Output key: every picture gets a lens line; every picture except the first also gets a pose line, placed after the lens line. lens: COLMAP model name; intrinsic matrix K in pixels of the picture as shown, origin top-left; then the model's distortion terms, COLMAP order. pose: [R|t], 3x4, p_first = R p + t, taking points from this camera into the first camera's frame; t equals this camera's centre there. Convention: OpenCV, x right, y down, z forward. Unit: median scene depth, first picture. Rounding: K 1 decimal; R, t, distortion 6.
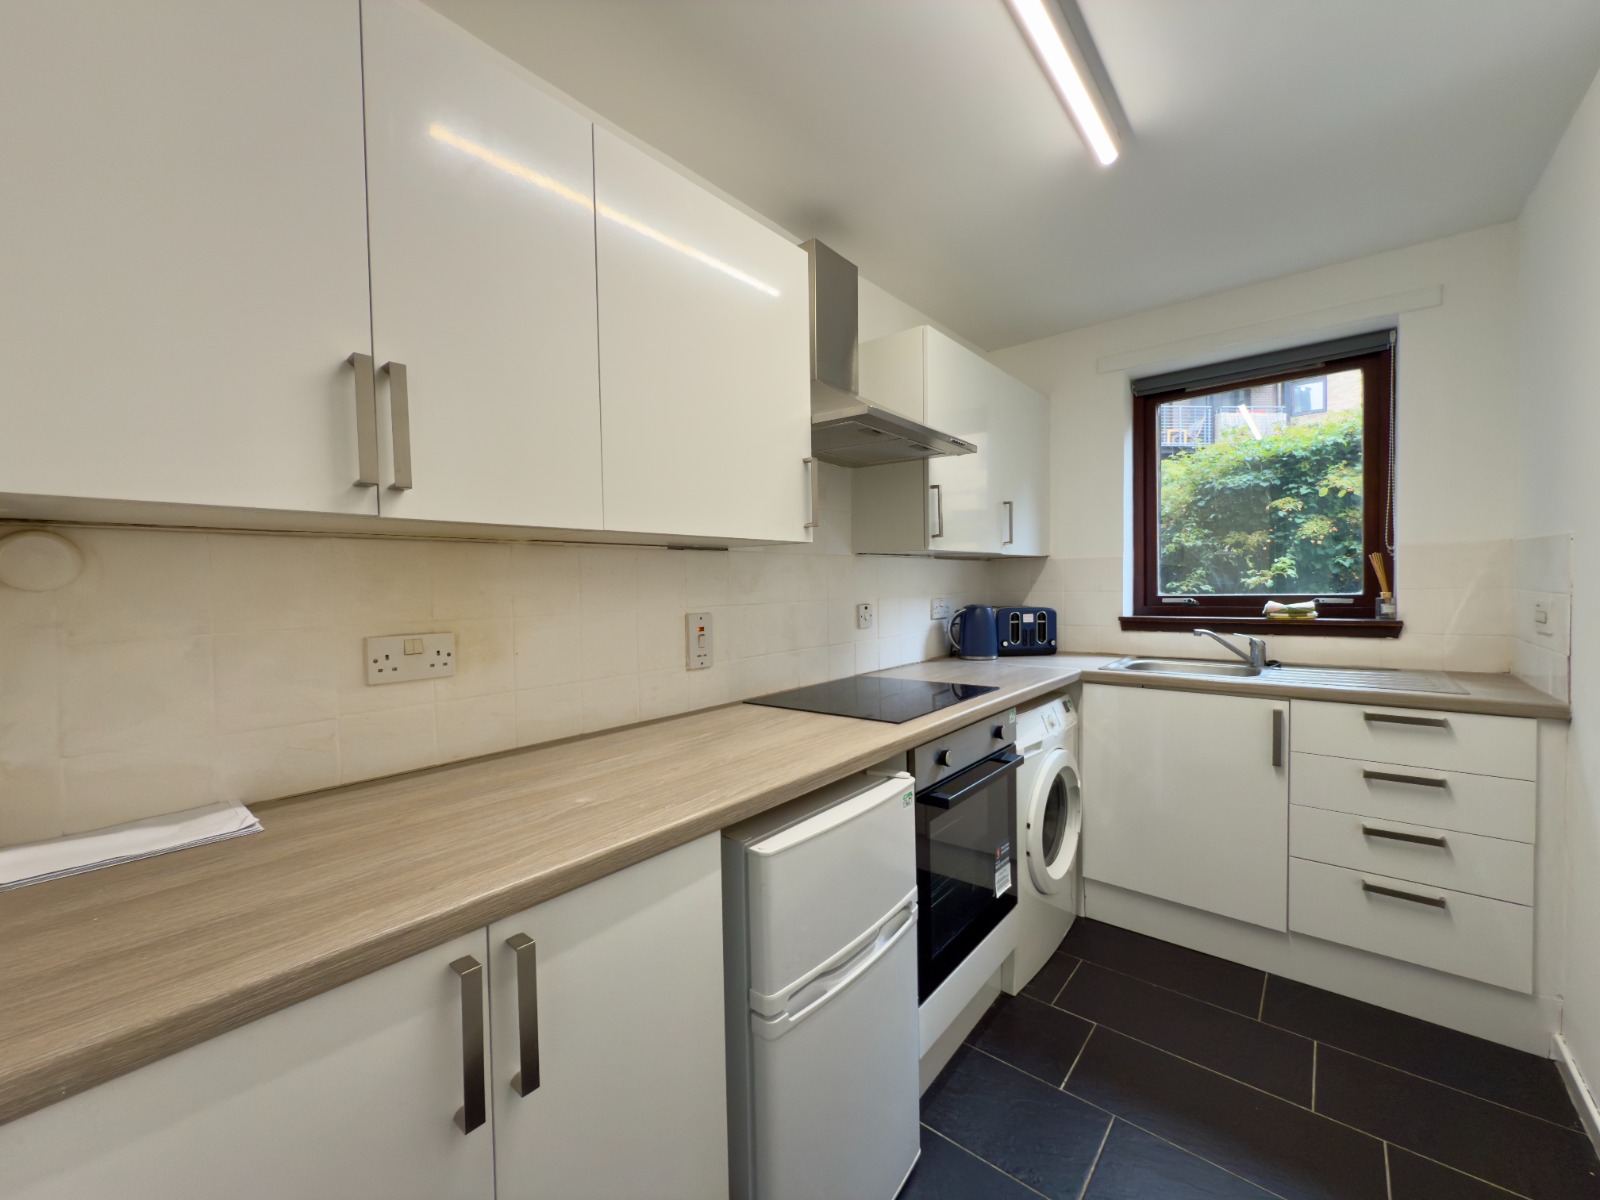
lens RADIAL K [[639.8, 0, 797.5], [0, 639.8, 594.2], [0, 0, 1]] dist [-0.000916, -0.000072]
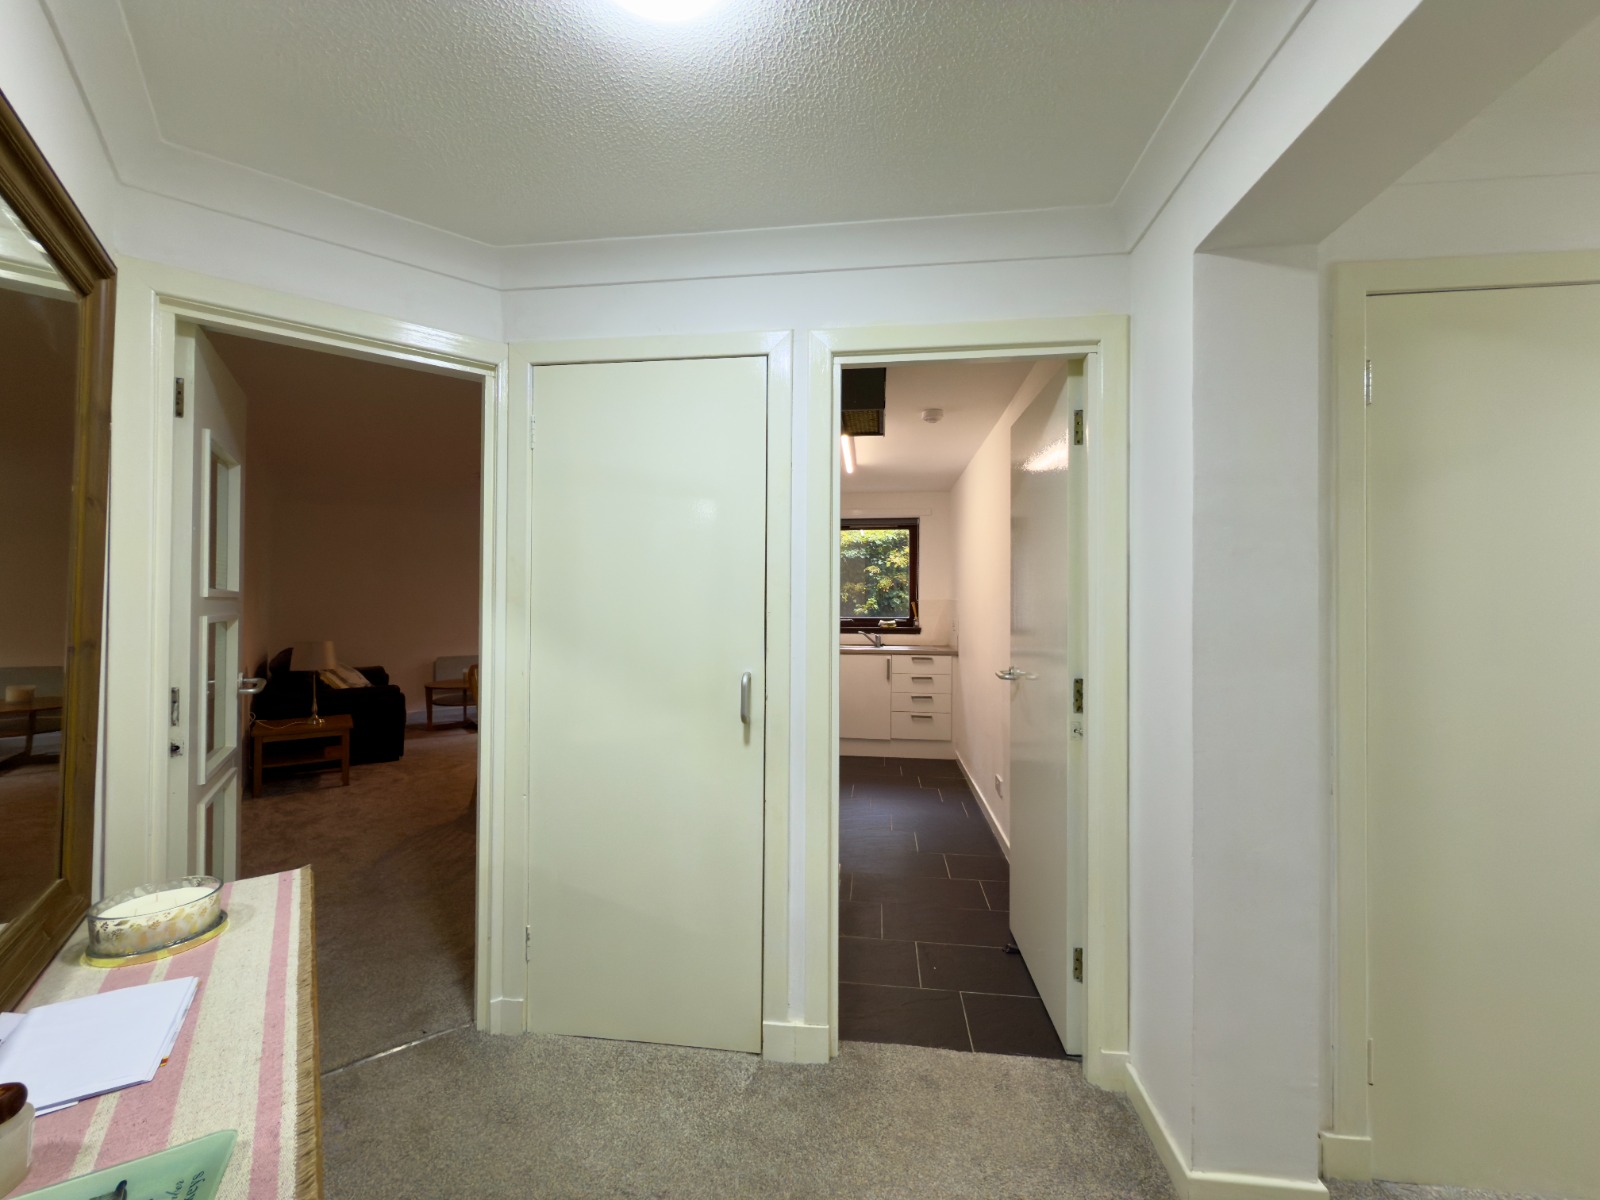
lens RADIAL K [[639.8, 0, 799.7], [0, 639.8, 600.6], [0, 0, 1]] dist [-0.000916, -0.000072]
pose [[0.836909, 0.020589, 0.546955, -0.899668], [-0.006386, 0.999592, -0.027857, 0.006174], [-0.547305, 0.019821, 0.836698, -0.918886]]
